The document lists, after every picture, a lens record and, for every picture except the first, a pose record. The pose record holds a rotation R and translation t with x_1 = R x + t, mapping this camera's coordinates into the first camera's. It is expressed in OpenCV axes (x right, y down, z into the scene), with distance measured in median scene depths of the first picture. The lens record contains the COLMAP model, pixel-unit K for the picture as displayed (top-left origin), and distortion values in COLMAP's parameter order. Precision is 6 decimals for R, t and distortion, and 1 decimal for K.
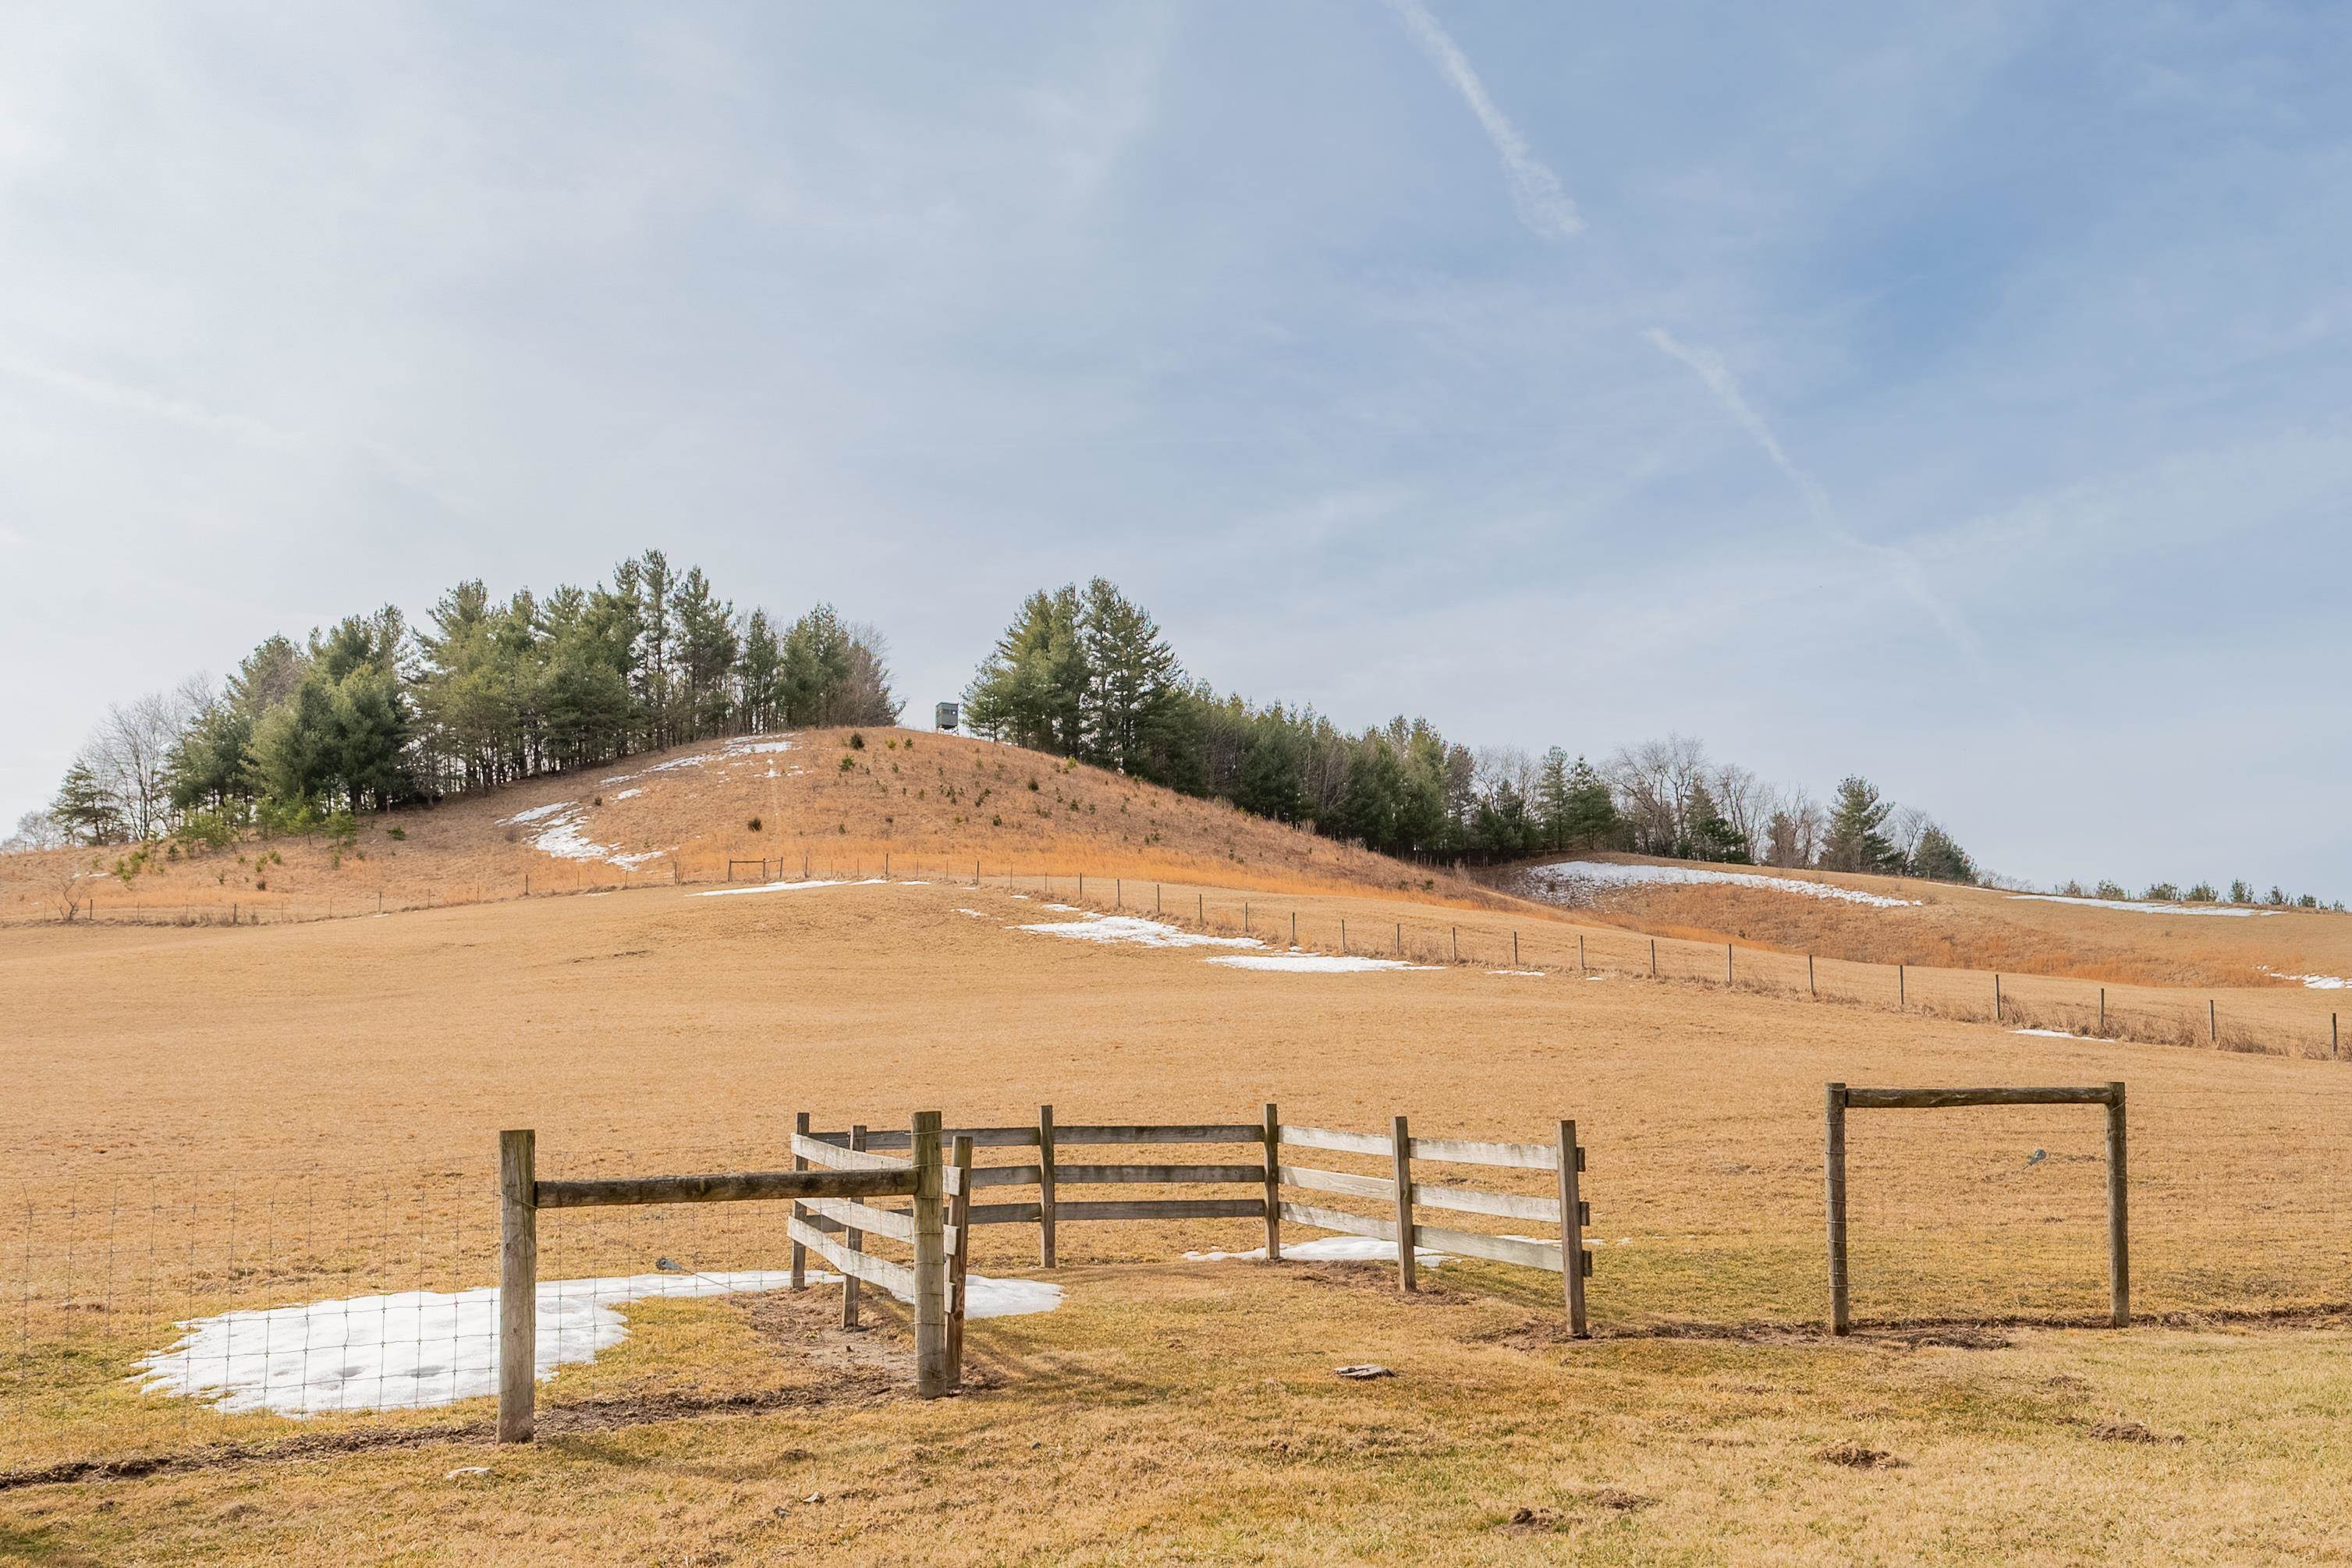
lens RADIAL K [[2022.5, 0, 1153.8], [0, 2022.5, 774.9], [0, 0, 1]] dist [-0.010104, -0.005400]
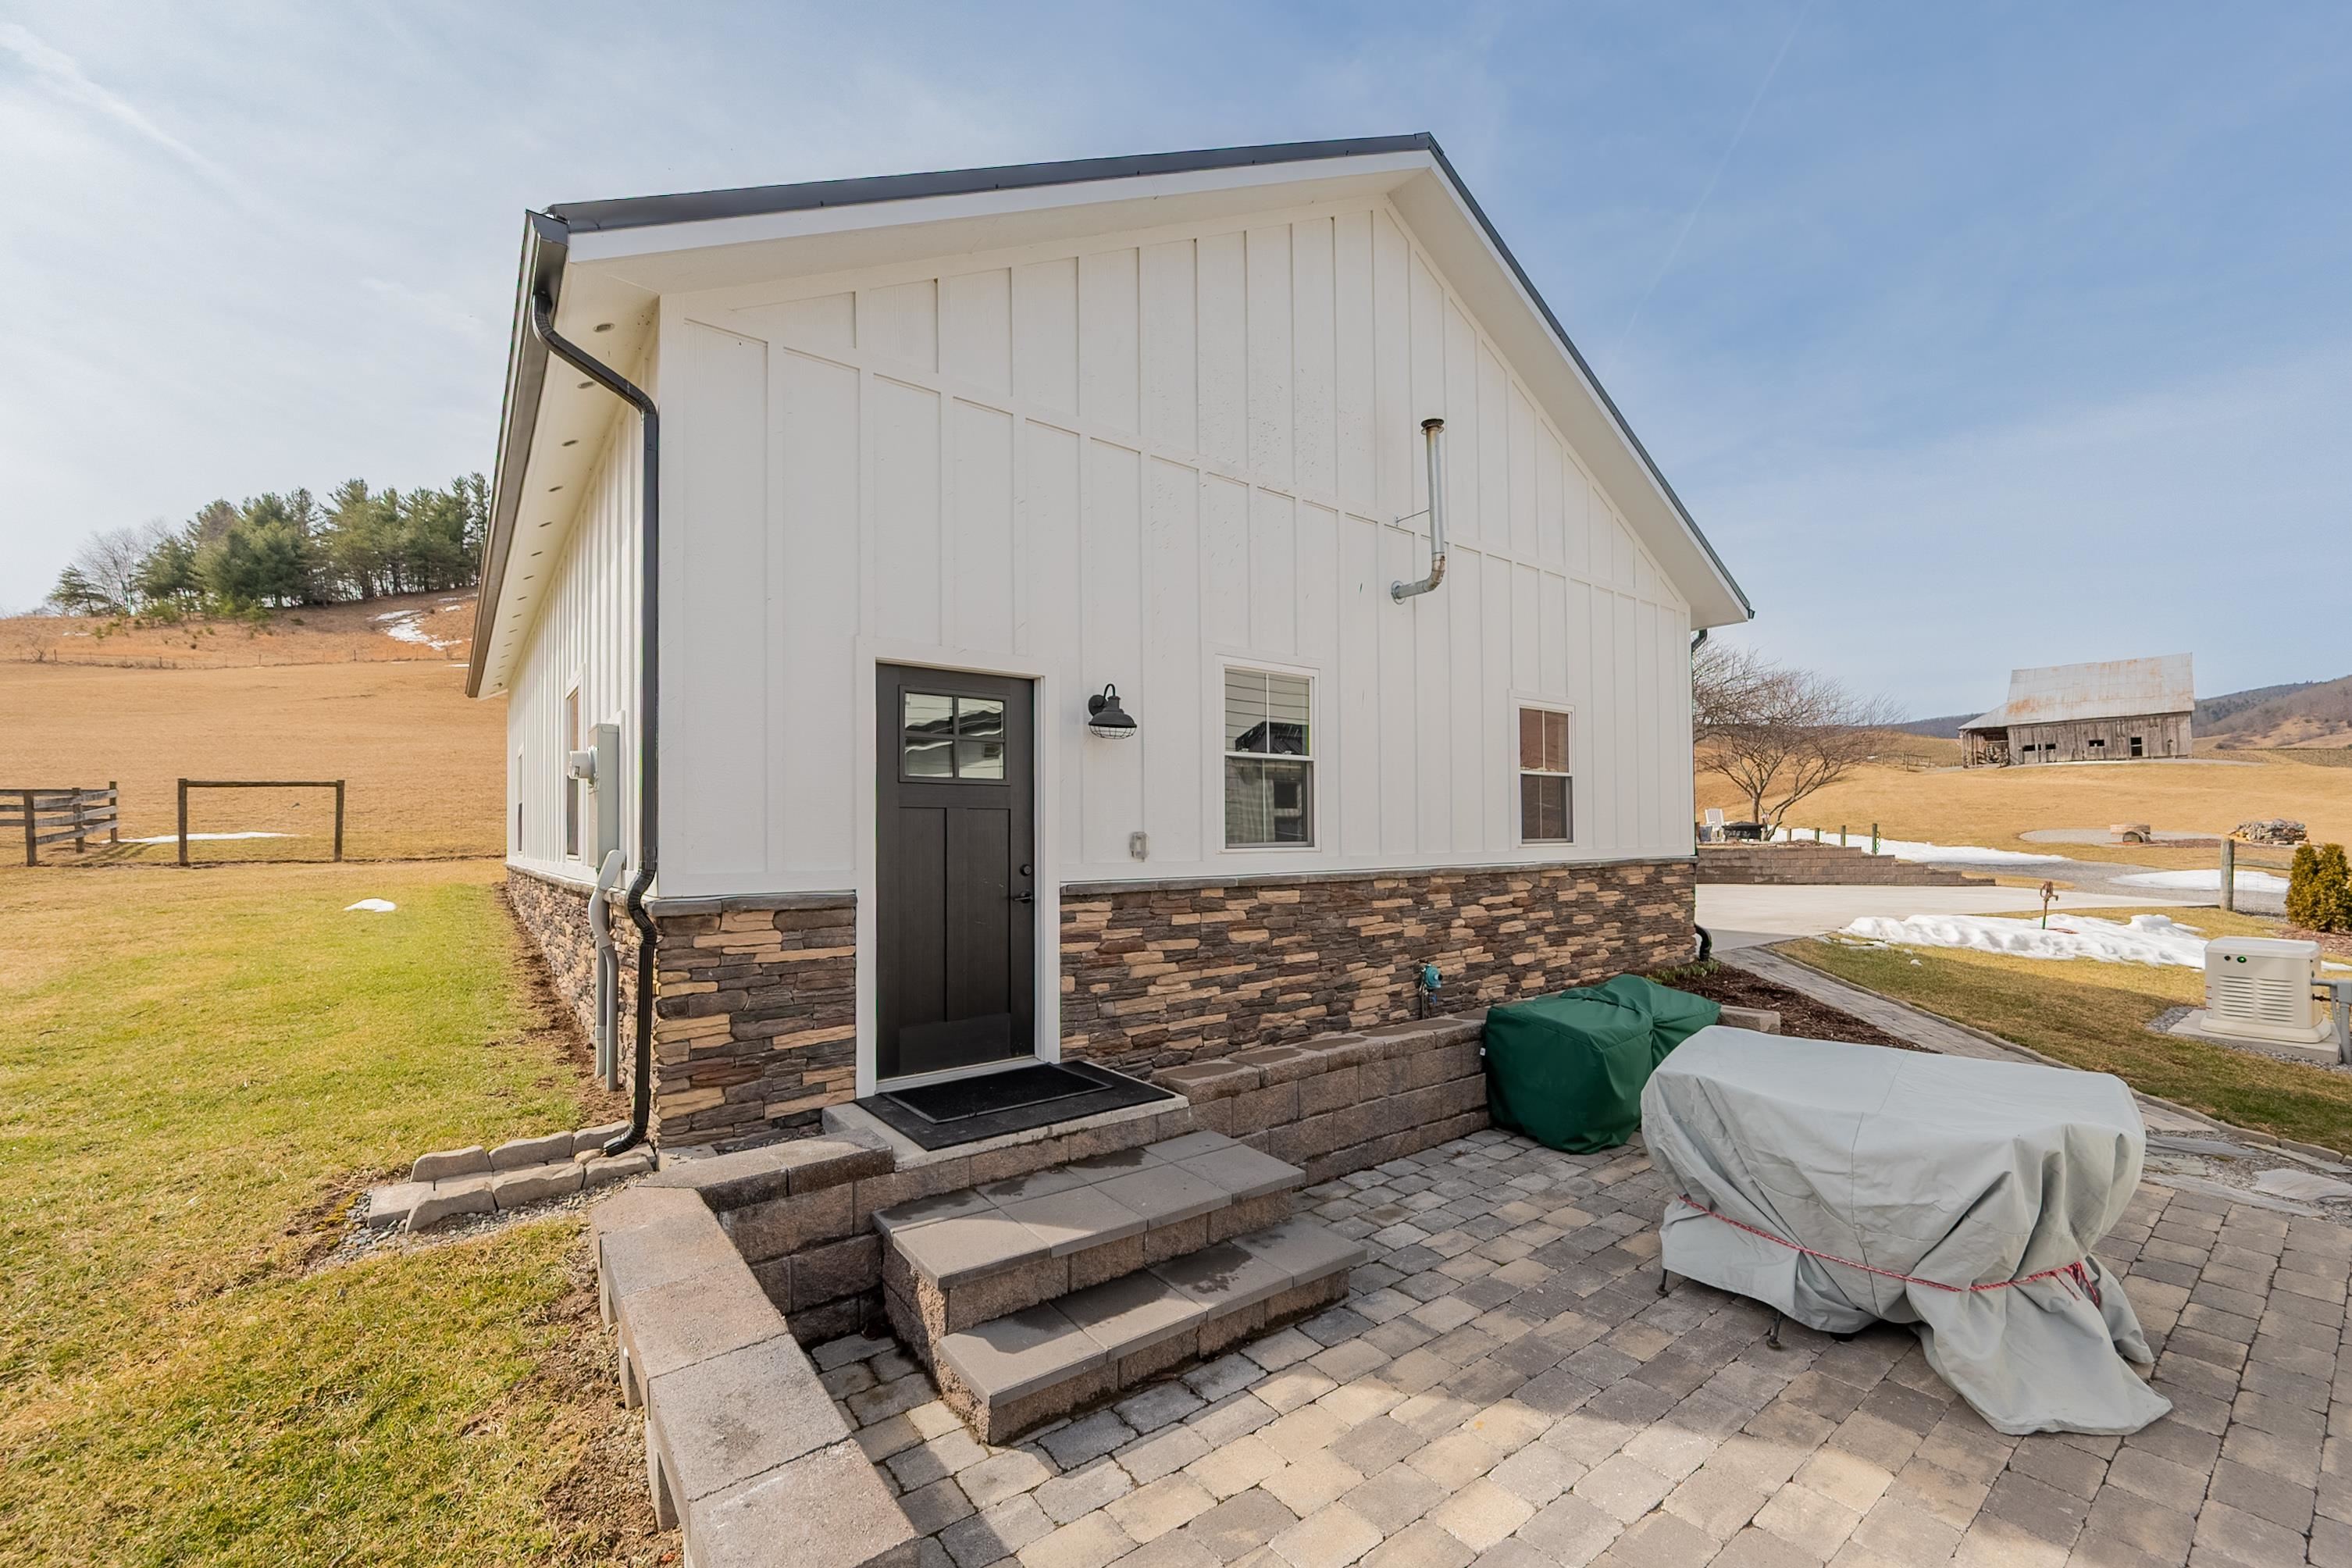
lens RADIAL K [[952.1, 0, 1160.8], [0, 952.1, 814.2], [0, 0, 1]] dist [-0.003115, 0.000177]
pose [[0.954274, 0.008990, 0.298797, 0.098871], [-0.067296, 0.980351, 0.185429, -0.010345], [-0.291259, -0.197058, 0.936128, -0.049175]]
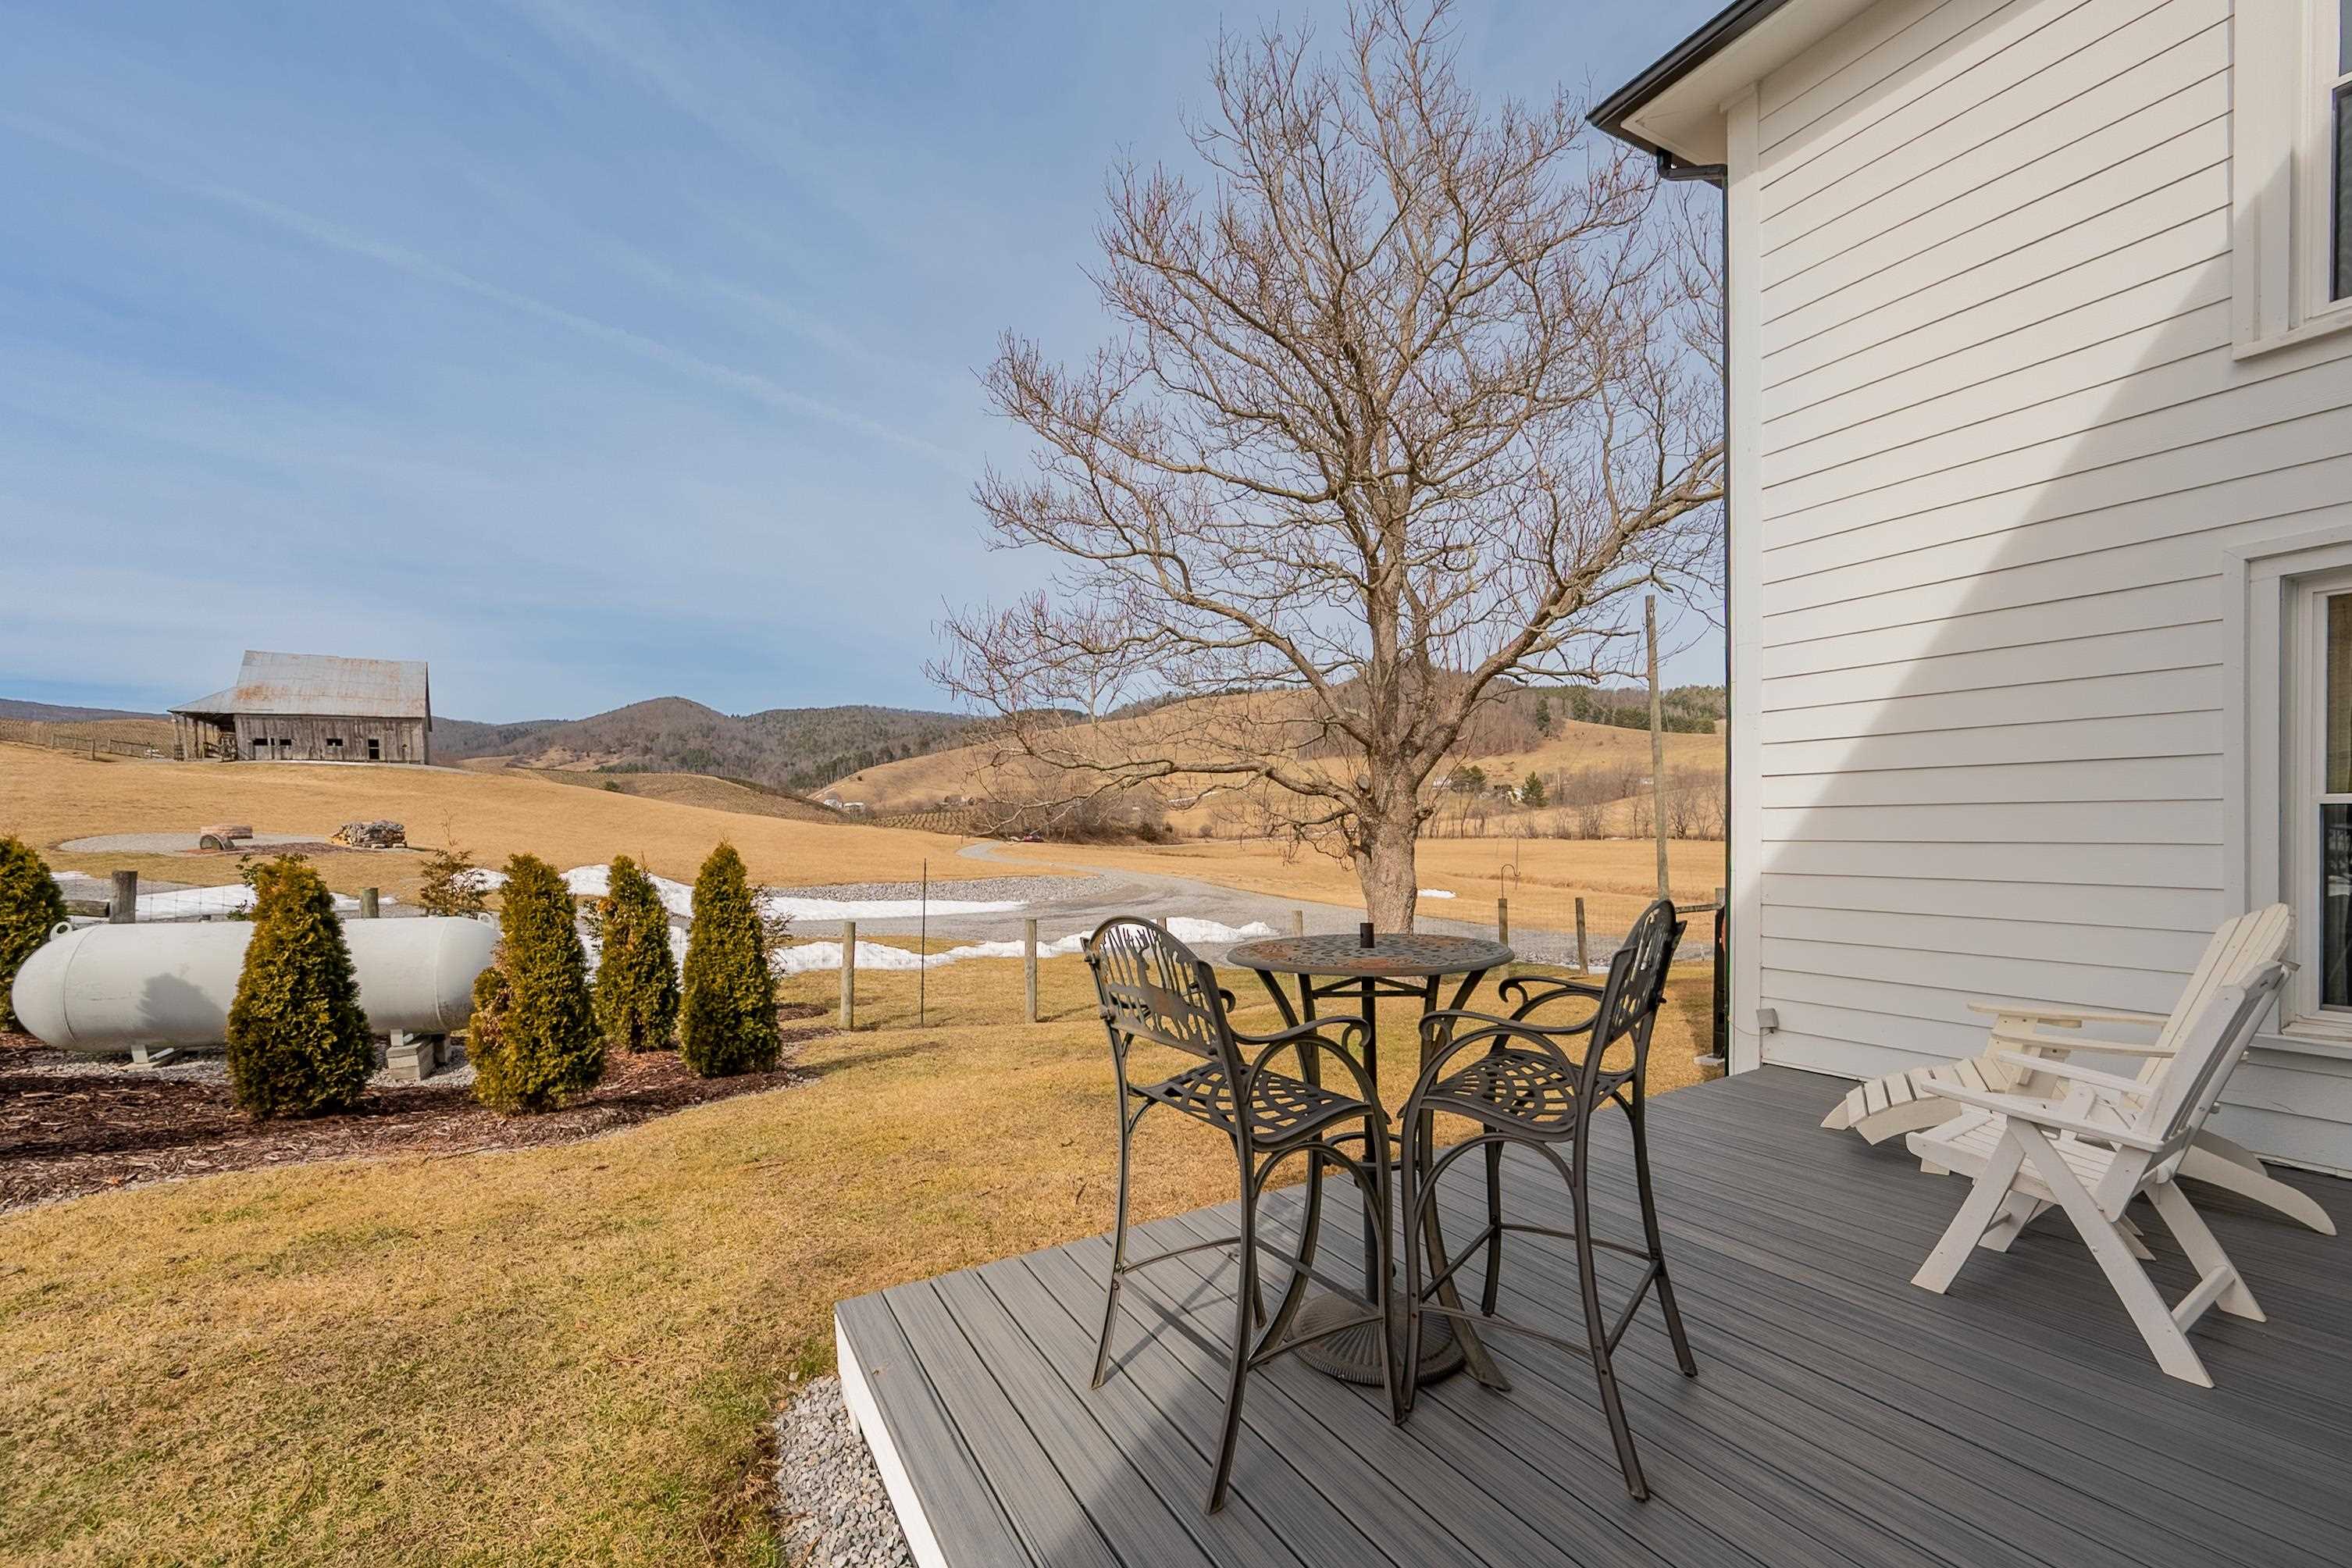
lens RADIAL K [[952.1, 0, 1173.2], [0, 952.1, 841.9], [0, 0, 1]] dist [-0.003115, 0.000177]
pose [[-0.172850, -0.009401, 0.984903, 0.193221], [-0.195735, 0.980338, -0.024994, -0.008308], [-0.965304, -0.197100, -0.171292, -0.043333]]
